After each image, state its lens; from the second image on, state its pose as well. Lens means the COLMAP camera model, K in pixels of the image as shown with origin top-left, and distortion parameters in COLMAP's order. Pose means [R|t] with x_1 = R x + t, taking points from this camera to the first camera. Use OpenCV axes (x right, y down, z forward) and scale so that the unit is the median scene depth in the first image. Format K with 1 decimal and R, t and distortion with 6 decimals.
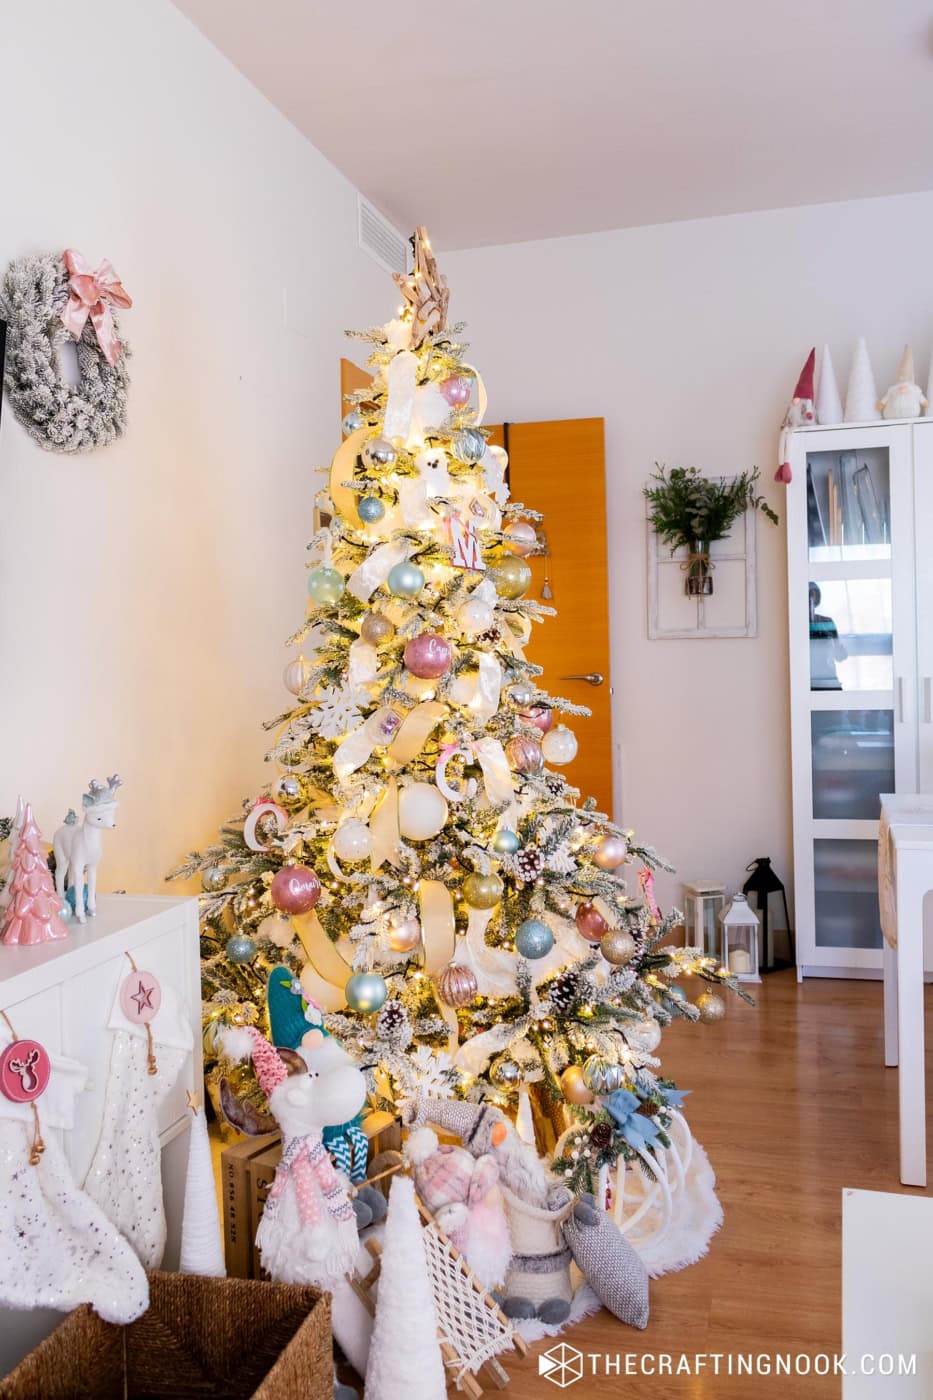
lens RADIAL K [[1124.1, 0, 473.0], [0, 1124.1, 709.8], [0, 0, 1]] dist [0.009411, 0.008426]
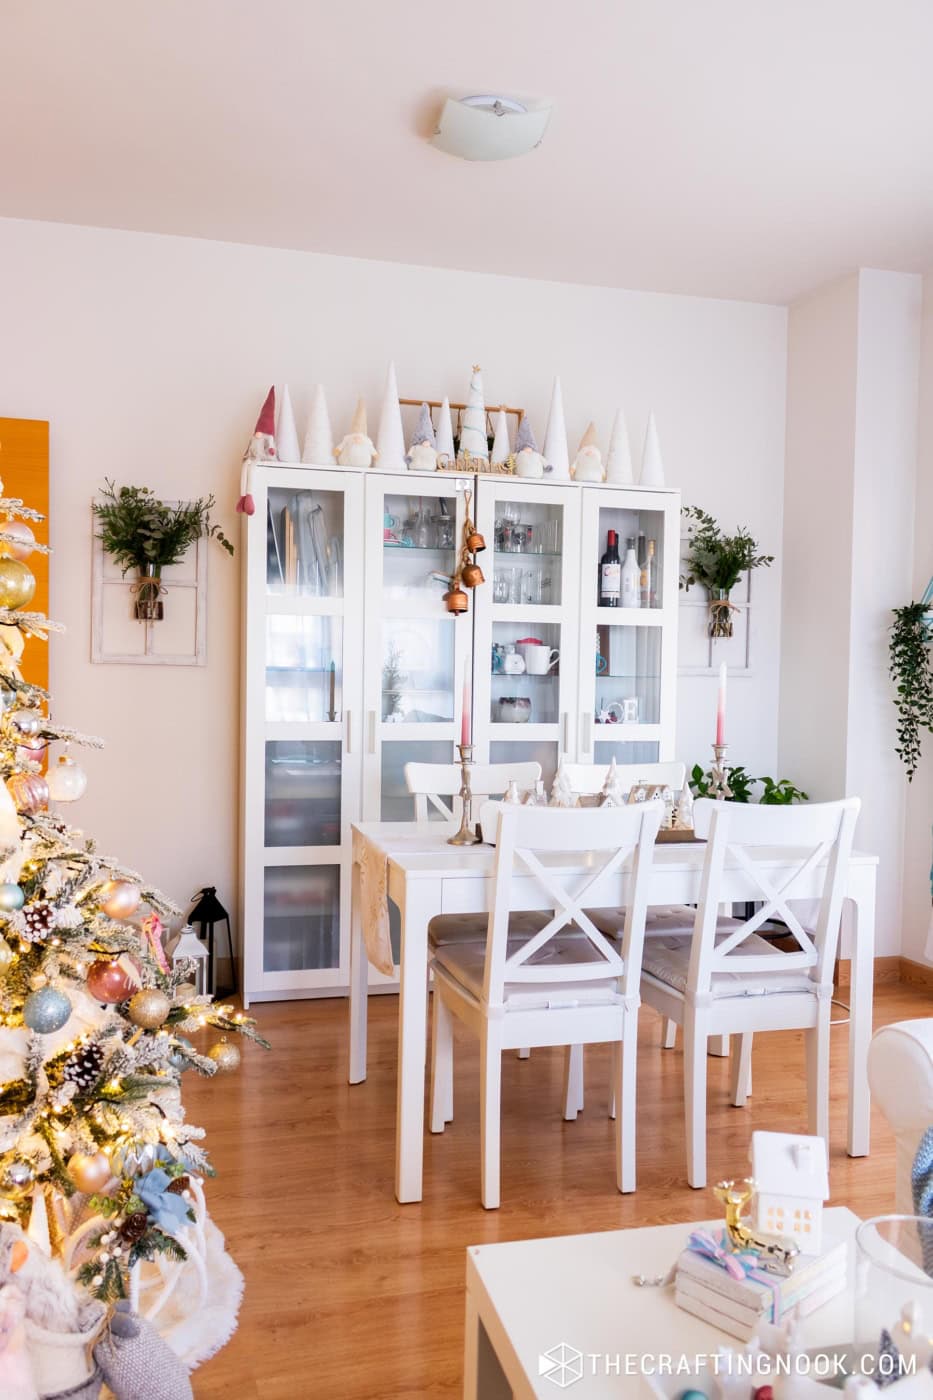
lens RADIAL K [[1093.6, 0, 466.5], [0, 1093.6, 726.4], [0, 0, 1]] dist [0.006358, 0.007840]
pose [[0.864143, 0.016728, 0.502969, -0.078511], [-0.012120, 0.999849, -0.012430, -0.003817], [-0.503101, 0.004646, 0.864215, 0.103496]]
